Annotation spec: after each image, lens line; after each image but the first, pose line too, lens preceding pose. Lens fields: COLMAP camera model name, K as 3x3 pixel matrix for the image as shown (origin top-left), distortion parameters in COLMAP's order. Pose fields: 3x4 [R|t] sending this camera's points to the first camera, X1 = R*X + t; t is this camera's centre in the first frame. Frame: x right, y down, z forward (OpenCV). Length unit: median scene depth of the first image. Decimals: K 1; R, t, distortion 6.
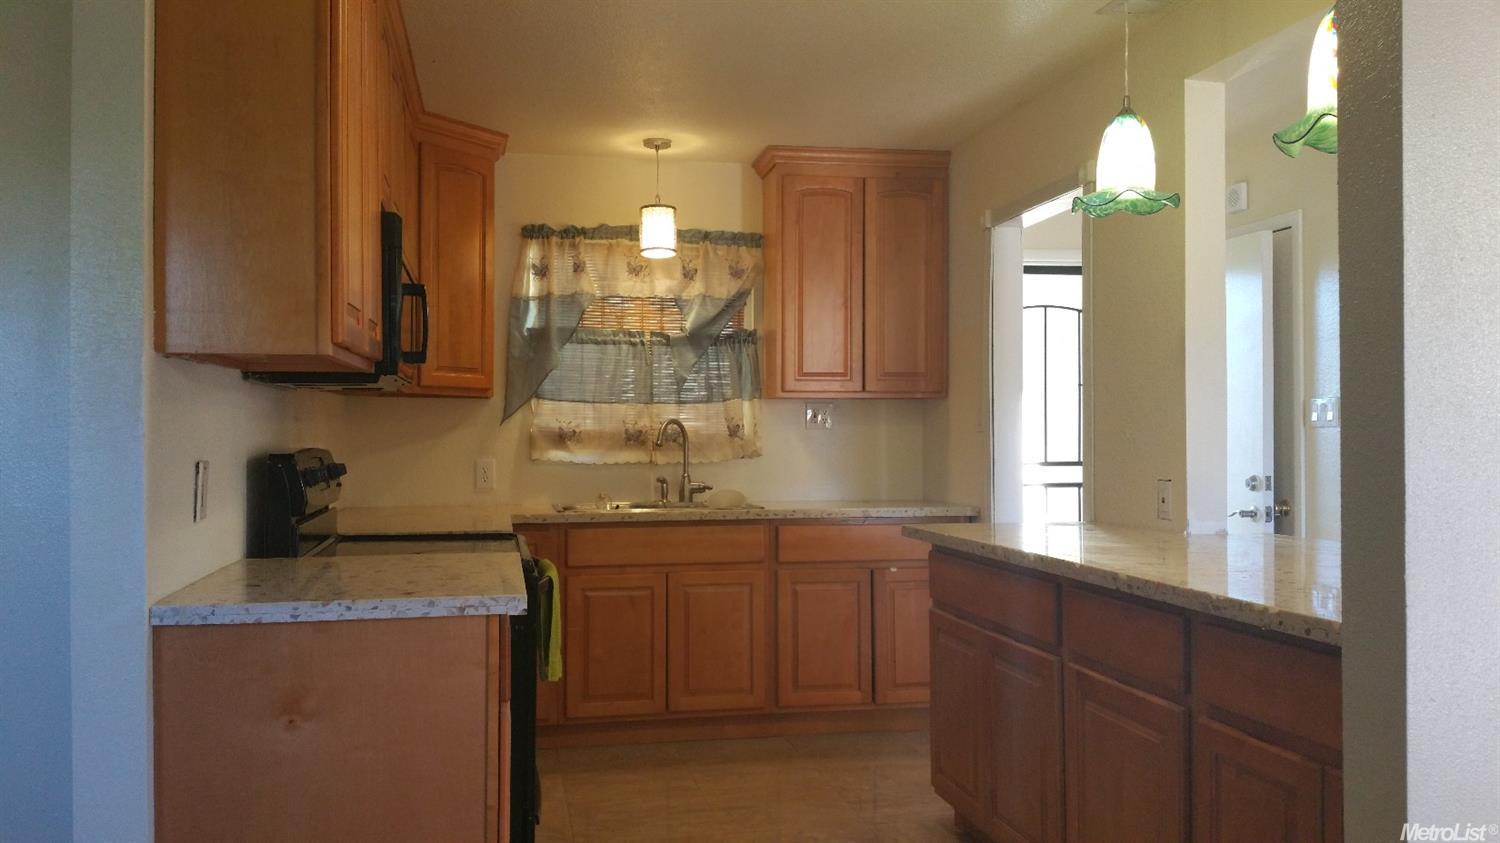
lens RADIAL K [[1241.1, 0, 751.5], [0, 1241.1, 425.9], [0, 0, 1]] dist [0.096655, -0.000020]
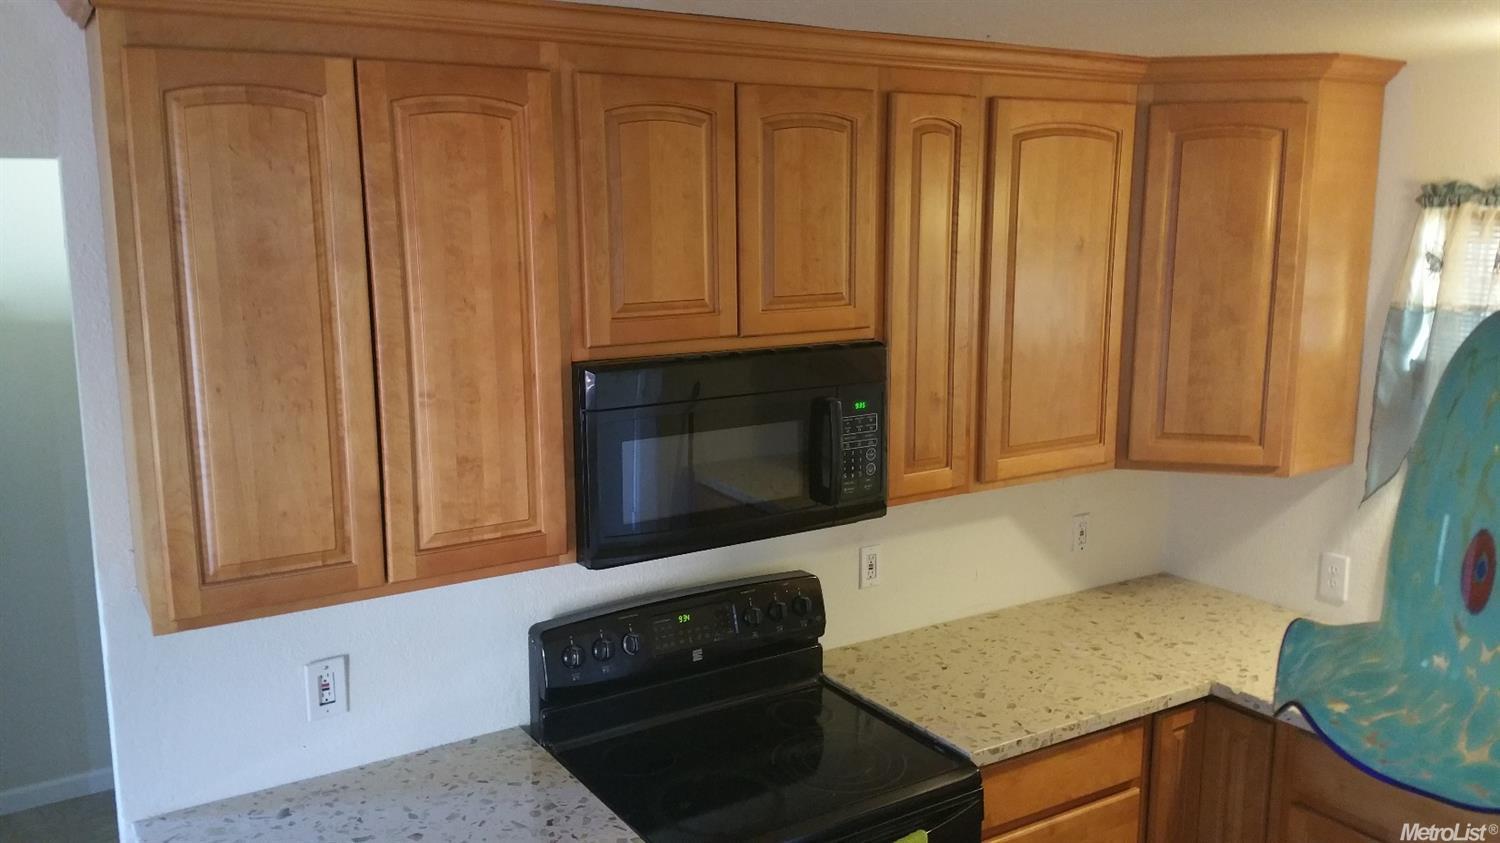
lens RADIAL K [[1241.1, 0, 760.9], [0, 1241.1, 420.9], [0, 0, 1]] dist [0.096655, -0.000020]
pose [[0.380207, 0.157927, -0.911319, 0.262173], [0.008313, 0.984691, 0.174110, -0.158171], [0.924864, -0.073773, 0.373073, 0.482544]]
